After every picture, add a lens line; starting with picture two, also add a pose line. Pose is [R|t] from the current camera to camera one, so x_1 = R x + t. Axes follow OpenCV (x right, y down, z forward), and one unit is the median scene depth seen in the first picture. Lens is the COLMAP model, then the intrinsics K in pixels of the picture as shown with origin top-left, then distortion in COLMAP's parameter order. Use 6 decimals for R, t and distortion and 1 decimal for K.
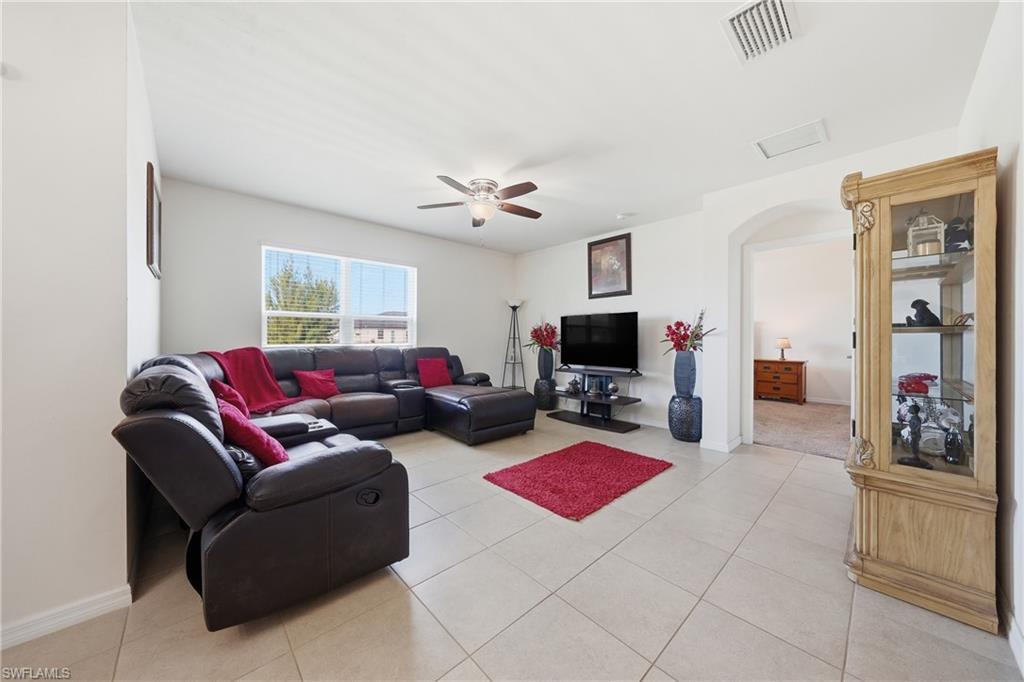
lens RADIAL K [[348.8, 0, 512.7], [0, 348.8, 337.5], [0, 0, 1]] dist [-0.001295, -0.000015]
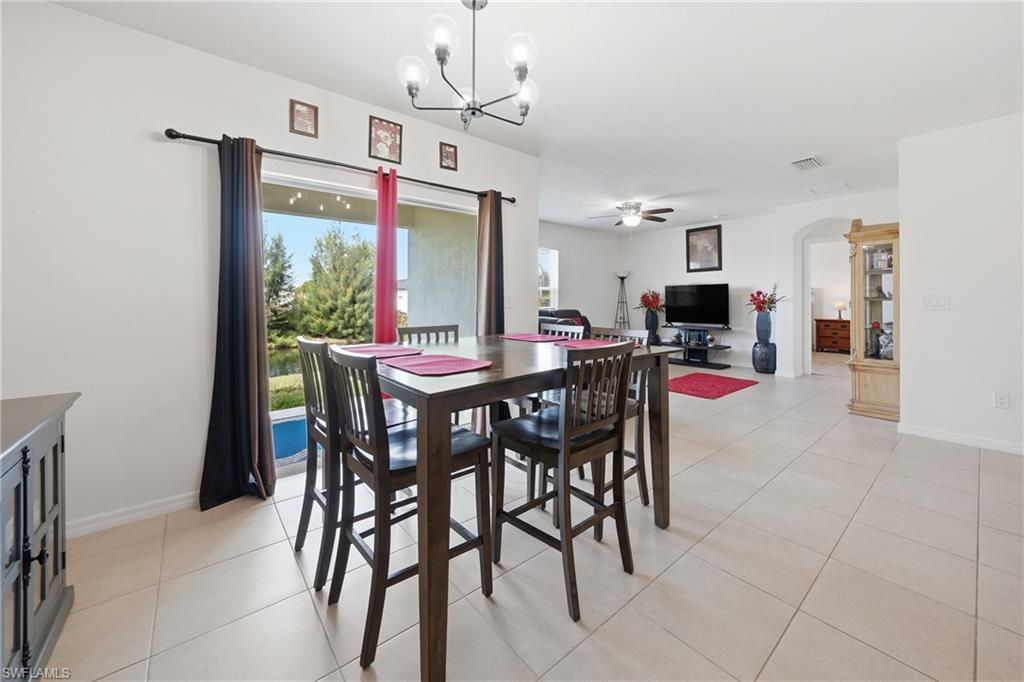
lens RADIAL K [[390.7, 0, 545.5], [0, 390.7, 298.8], [0, 0, 1]] dist [-0.001510, -0.000072]
pose [[0.999779, -0.003644, -0.020683, -0.359109], [0.003592, 0.999990, -0.002551, -0.012263], [0.020692, 0.002476, 0.999783, -0.606988]]
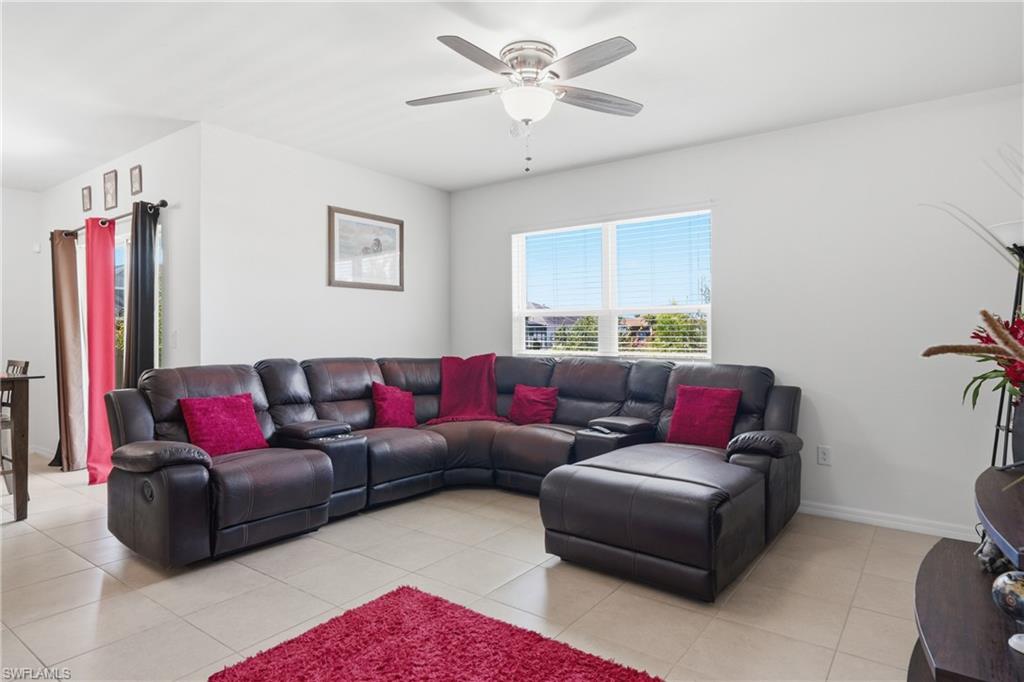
lens RADIAL K [[585.0, 0, 510.4], [0, 585.0, 325.2], [0, 0, 1]] dist [0.007127, -0.001574]
pose [[0.183910, -0.017715, -0.982783, 0.626282], [-0.000328, 0.999836, -0.018084, -0.013679], [0.982943, 0.003648, 0.183874, 0.677081]]
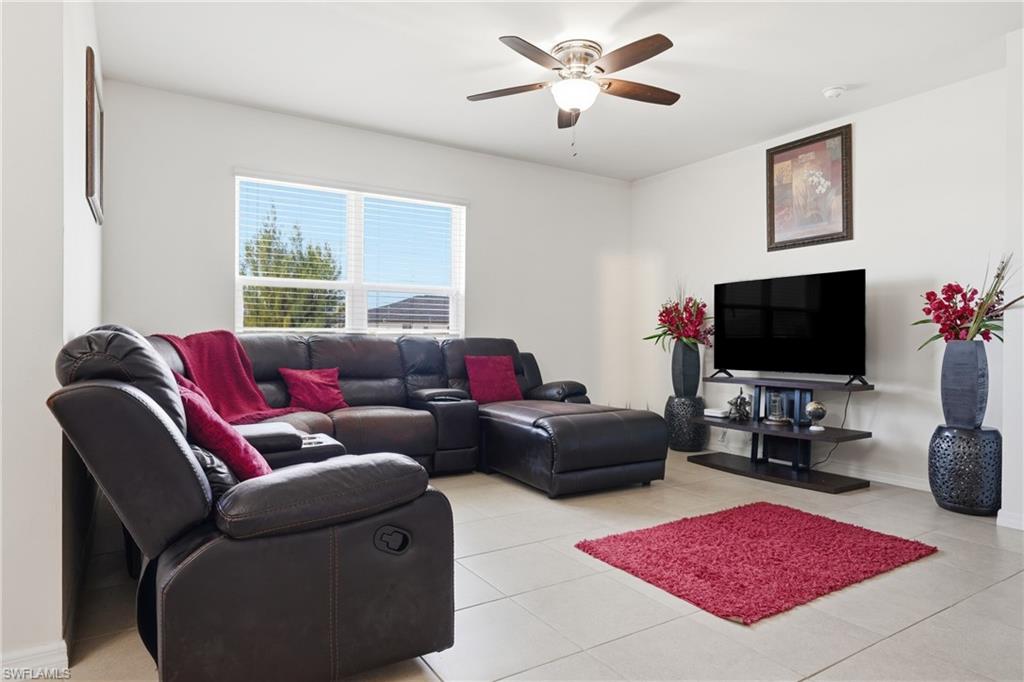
lens RADIAL K [[597.6, 0, 512.6], [0, 597.6, 341.2], [0, 0, 1]] dist [0.005271, -0.000325]
pose [[0.982492, 0.003459, -0.186270, -0.001452], [-0.003089, 0.999993, 0.002279, 0.037971], [0.186277, -0.001664, 0.982496, -0.002721]]
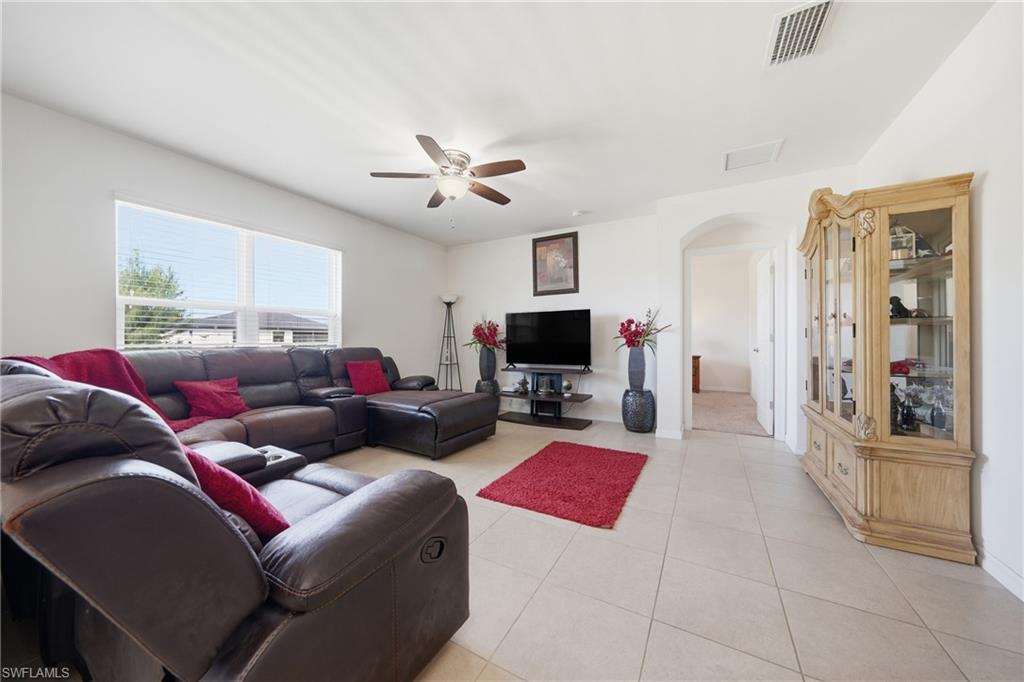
lens RADIAL K [[350.8, 0, 512.7], [0, 350.8, 339.7], [0, 0, 1]] dist [-0.001911, 0.000210]
pose [[0.951143, -0.006530, 0.308682, -0.179628], [0.006226, 0.999979, 0.001969, 0.011816], [-0.308689, 0.000050, 0.951163, 0.103032]]
